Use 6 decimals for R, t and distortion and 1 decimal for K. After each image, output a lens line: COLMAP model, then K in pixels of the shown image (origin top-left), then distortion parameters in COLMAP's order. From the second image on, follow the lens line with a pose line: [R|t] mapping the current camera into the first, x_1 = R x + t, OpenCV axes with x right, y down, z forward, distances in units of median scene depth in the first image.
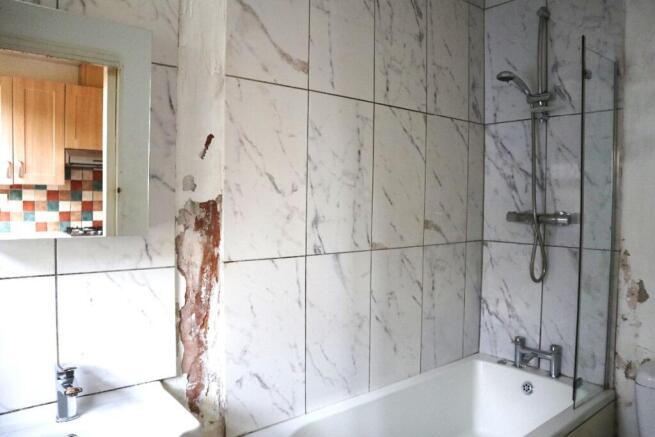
lens RADIAL K [[475.1, 0, 327.1], [0, 475.1, 217.7], [0, 0, 1]] dist [-0.100791, 0.063227]
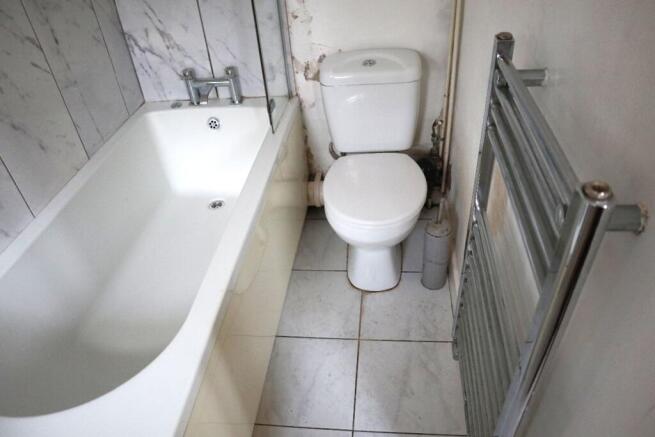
lens RADIAL K [[475.1, 0, 331.7], [0, 475.1, 223.7], [0, 0, 1]] dist [-0.100791, 0.063227]
pose [[0.707008, -0.483083, 0.516499, 0.037792], [0.106494, 0.794734, 0.597542, 0.007504], [-0.699142, -0.367463, 0.613329, 0.222421]]
